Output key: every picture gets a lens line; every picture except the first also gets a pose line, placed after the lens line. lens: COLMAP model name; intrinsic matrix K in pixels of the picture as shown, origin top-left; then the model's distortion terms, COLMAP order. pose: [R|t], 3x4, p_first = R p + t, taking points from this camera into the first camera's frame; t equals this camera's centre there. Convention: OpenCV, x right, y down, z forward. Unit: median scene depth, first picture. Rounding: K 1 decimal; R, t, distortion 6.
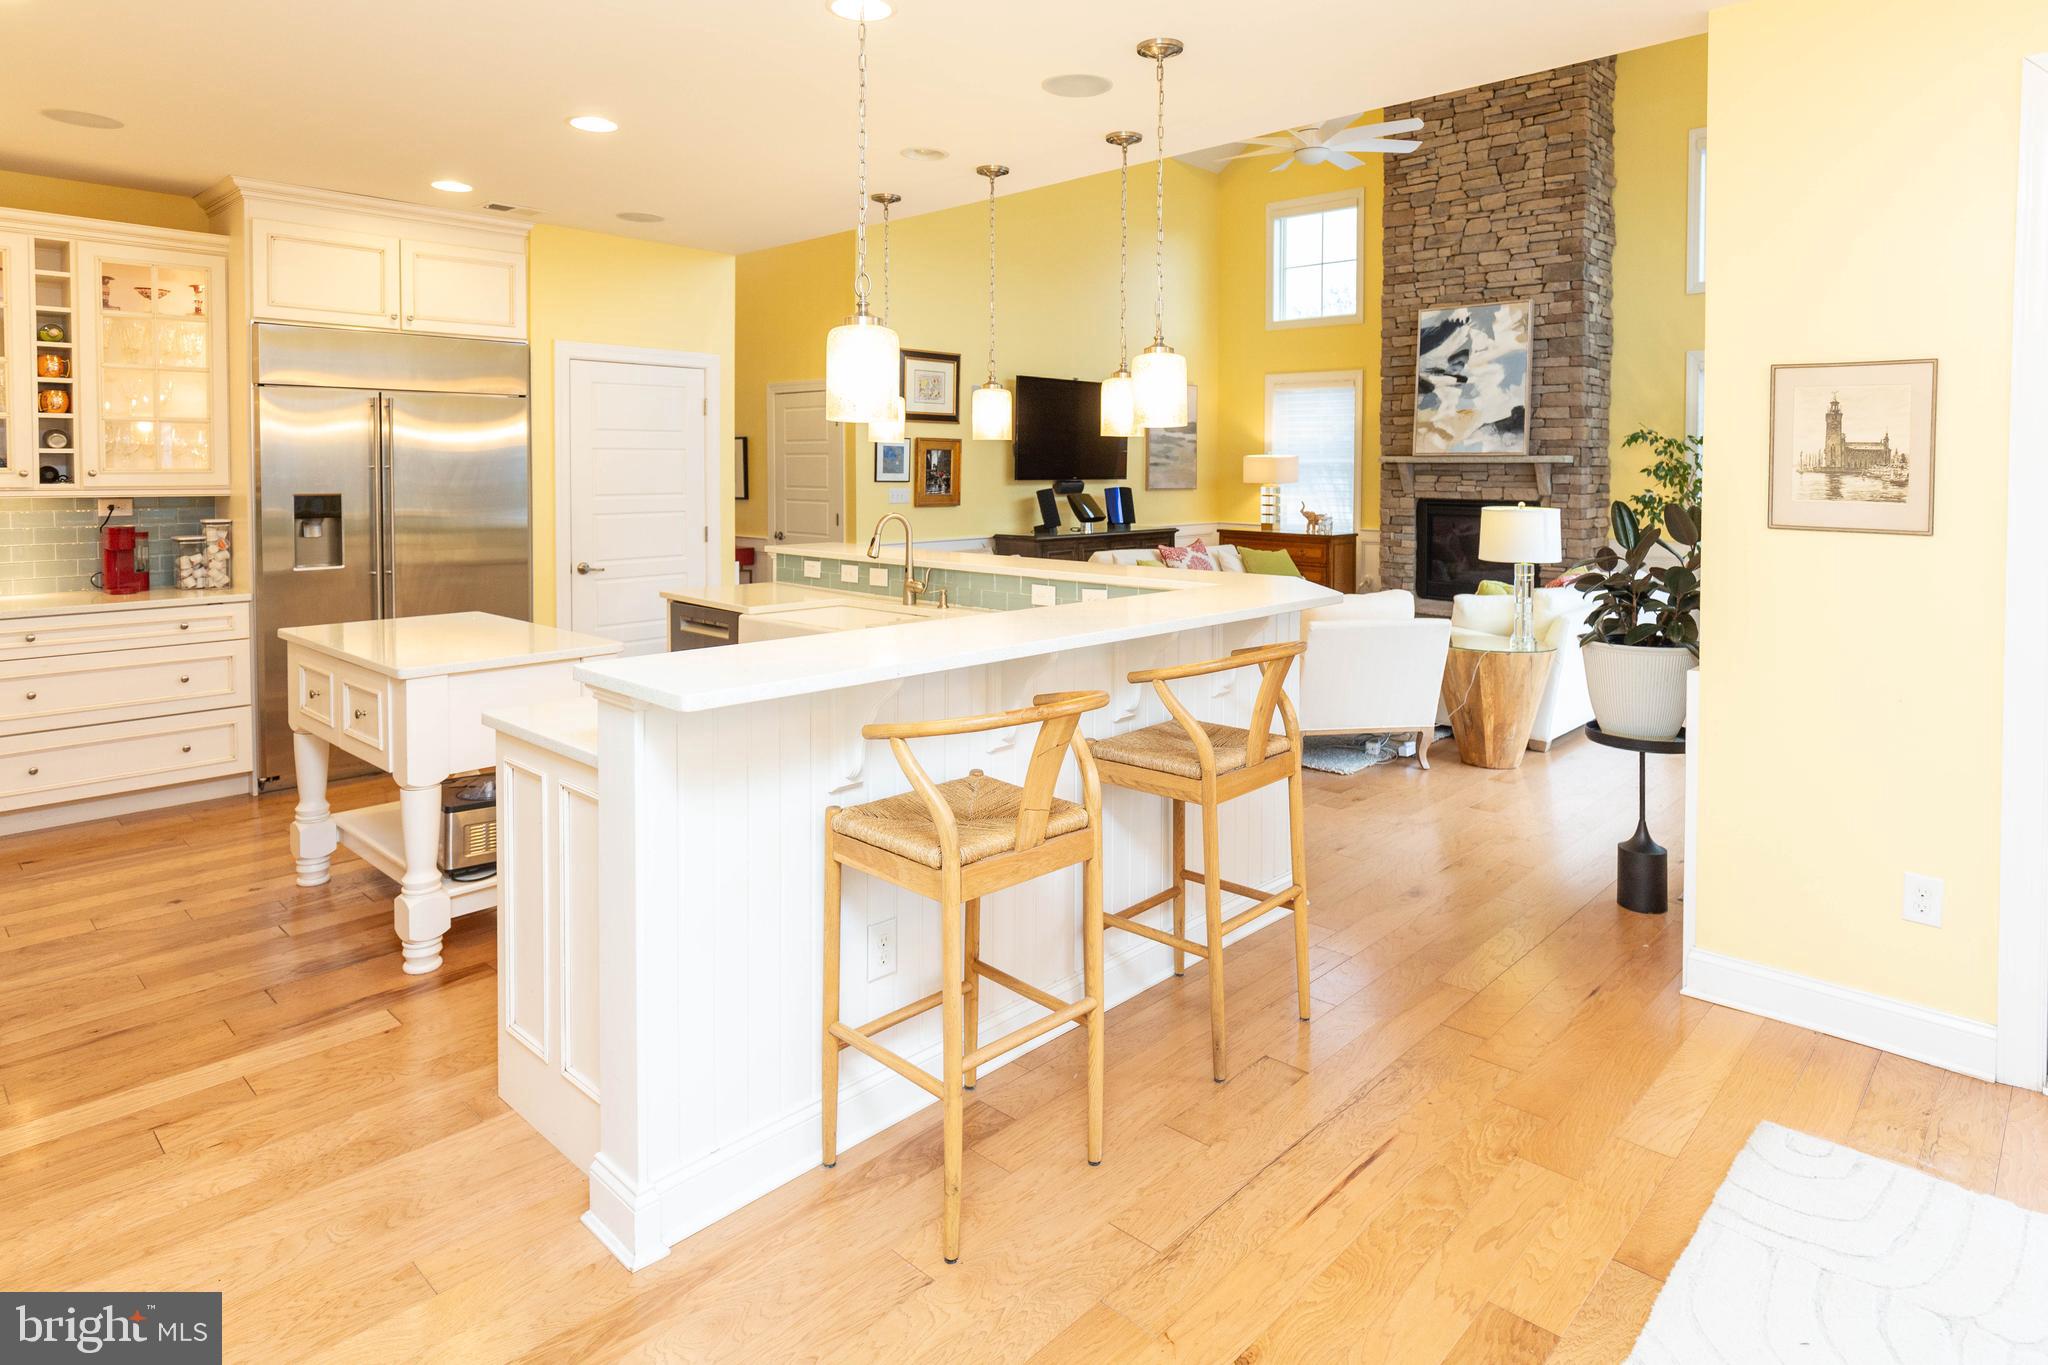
lens RADIAL K [[1197.2, 0, 1021.7], [0, 1197.2, 469.4], [0, 0, 1]] dist [0.000188, 0.001693]
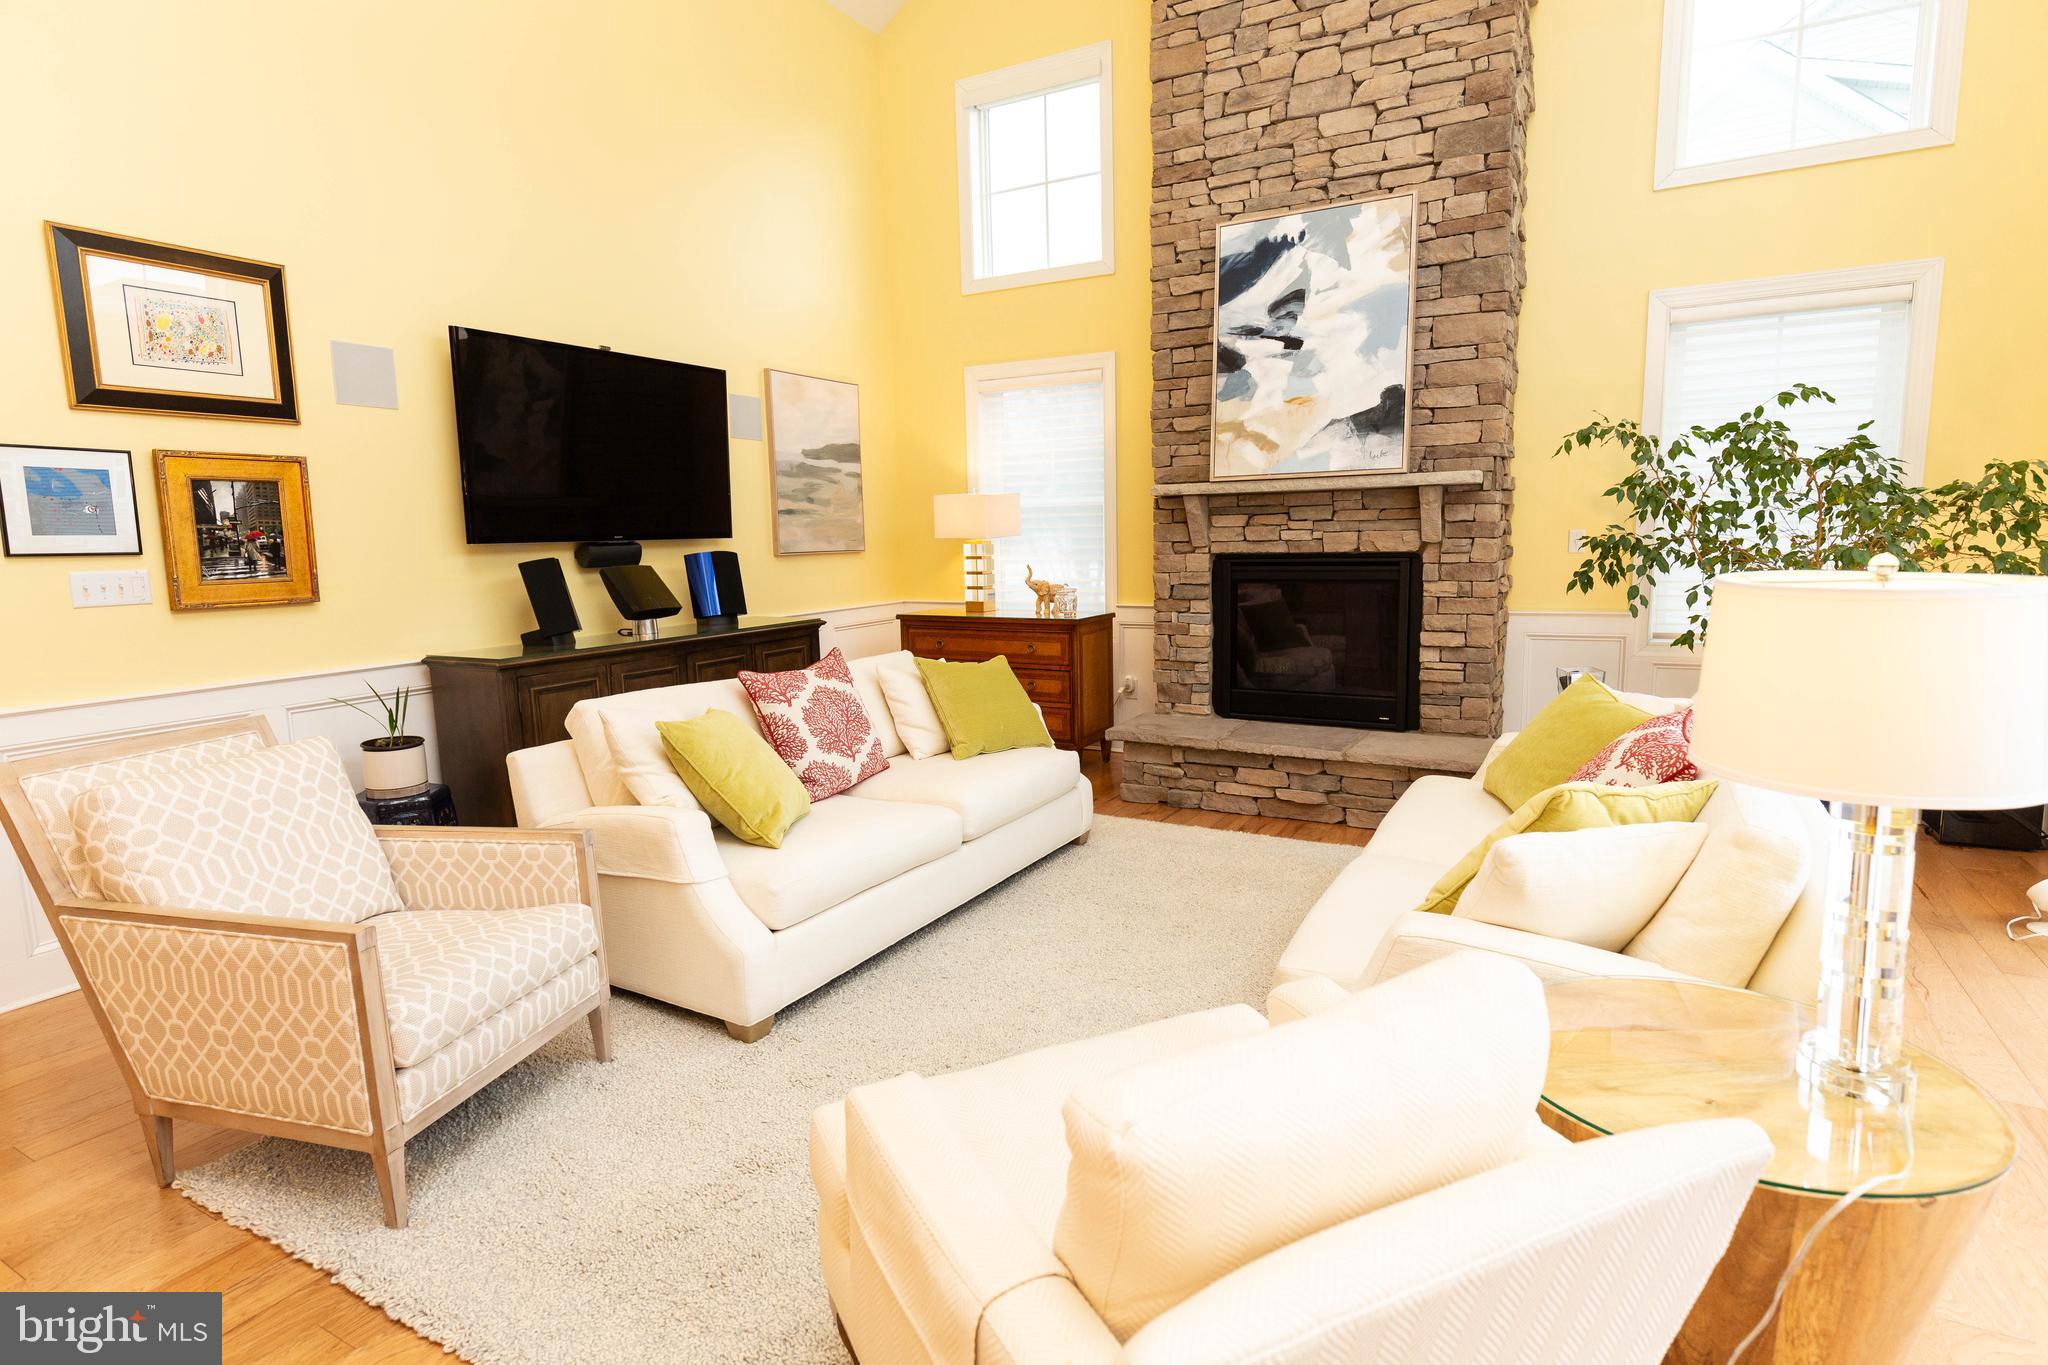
lens RADIAL K [[1060.0, 0, 1051.2], [0, 1060.0, 676.0], [0, 0, 1]] dist [-0.000860, -0.000093]
pose [[0.966089, -0.061676, 0.250734, 0.122367], [0.028405, 0.990546, 0.134210, 0.011794], [-0.256641, -0.122537, 0.958708, 0.541765]]
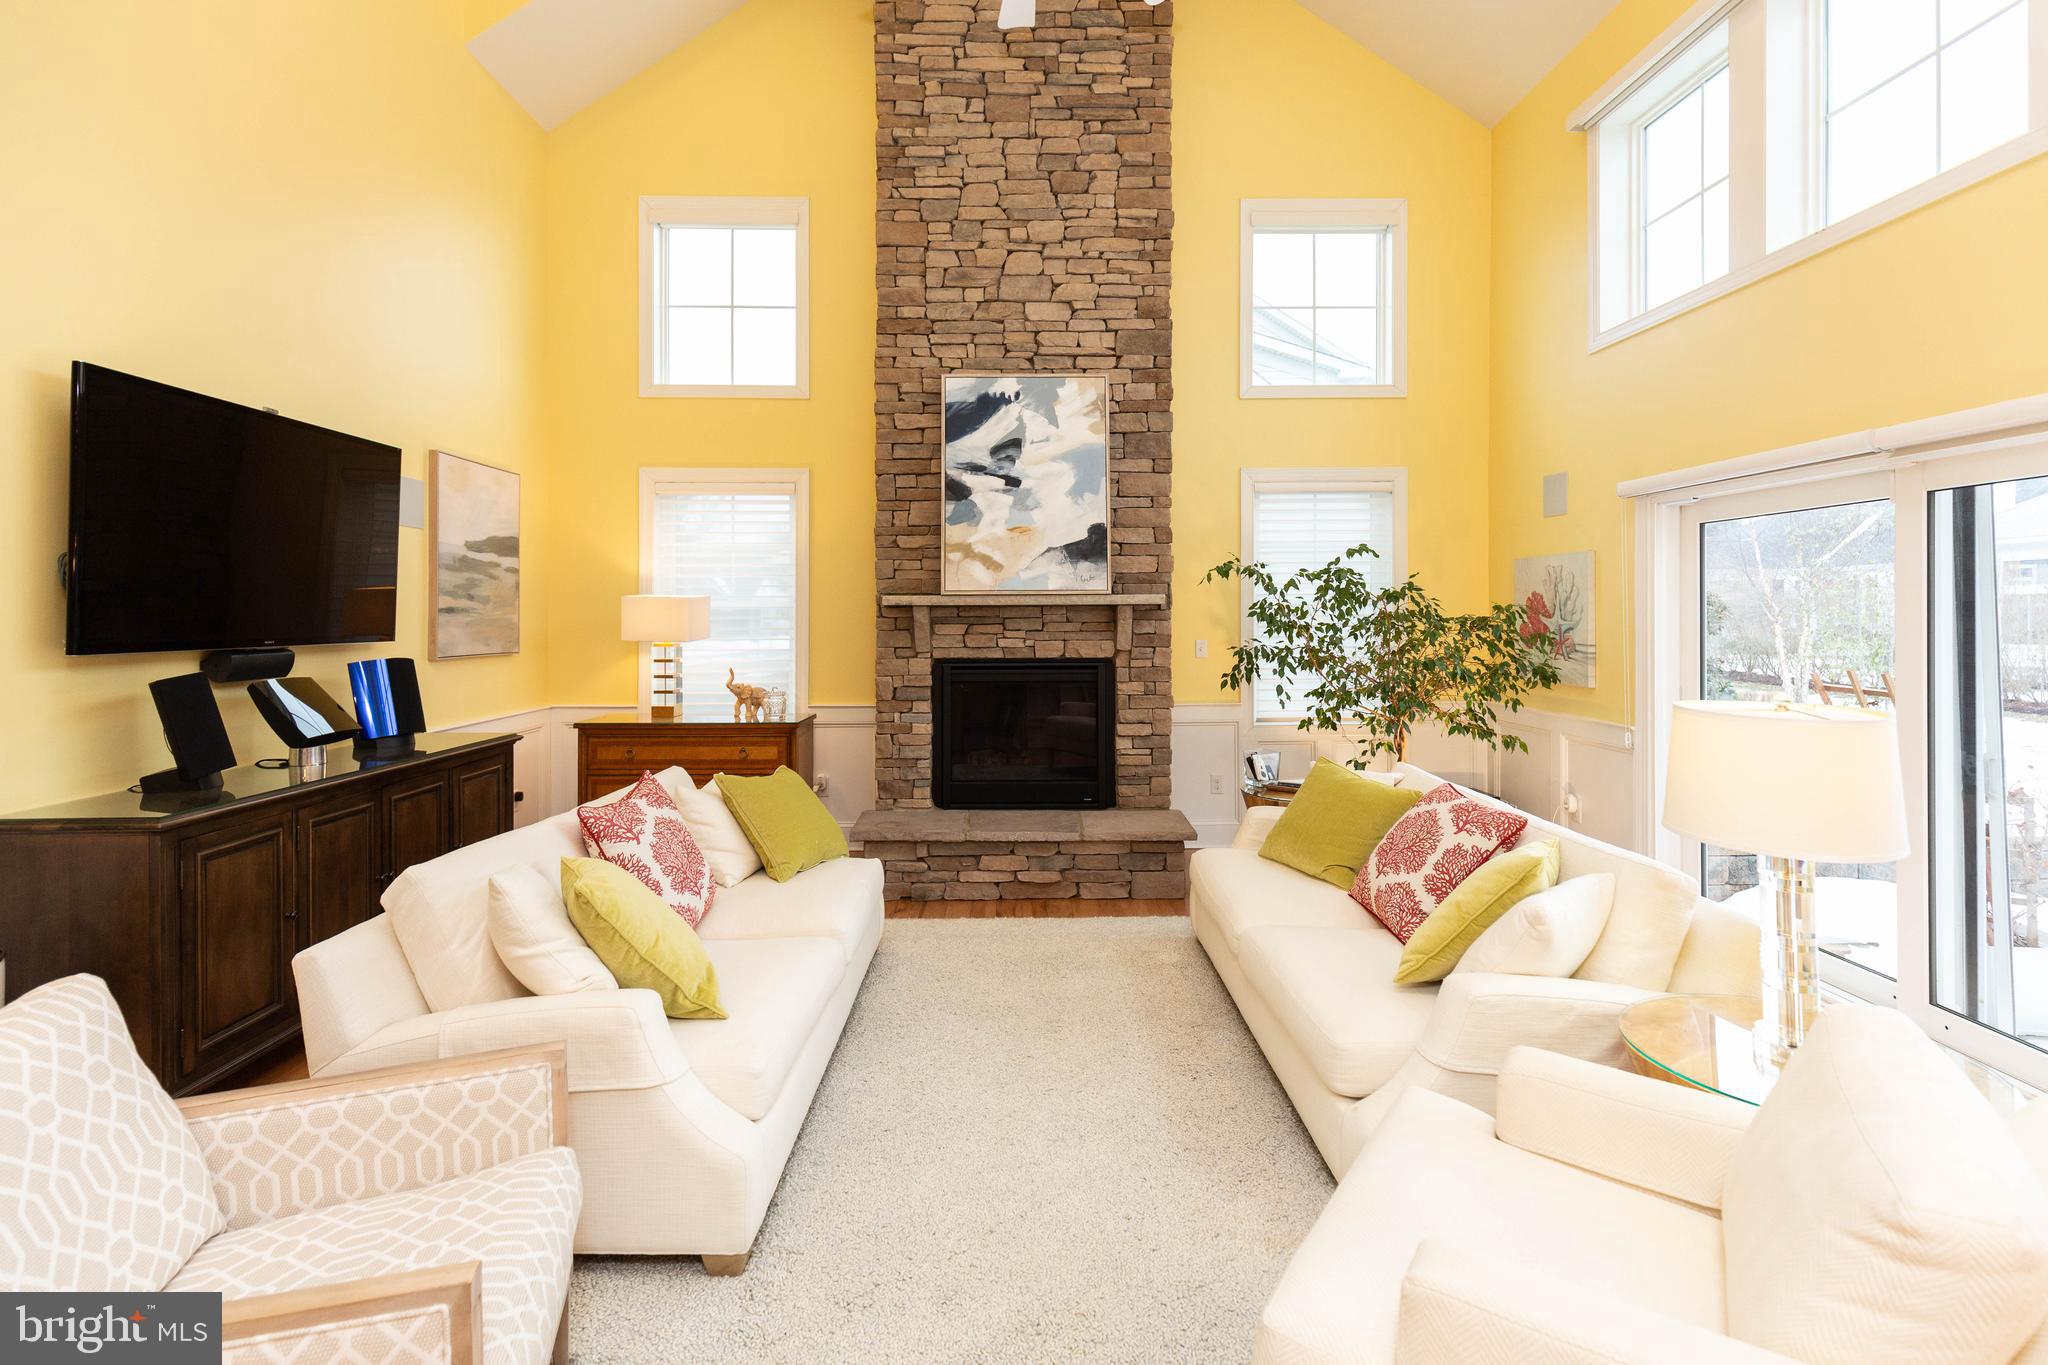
lens RADIAL K [[950.6, 0, 1034.5], [0, 950.6, 606.7], [0, 0, 1]] dist [0.011434, -0.000463]
pose [[0.708626, -0.001806, 0.705582, -0.003382], [0.008952, 0.999939, -0.006431, -0.001092], [-0.705527, 0.010873, 0.708599, 0.633940]]
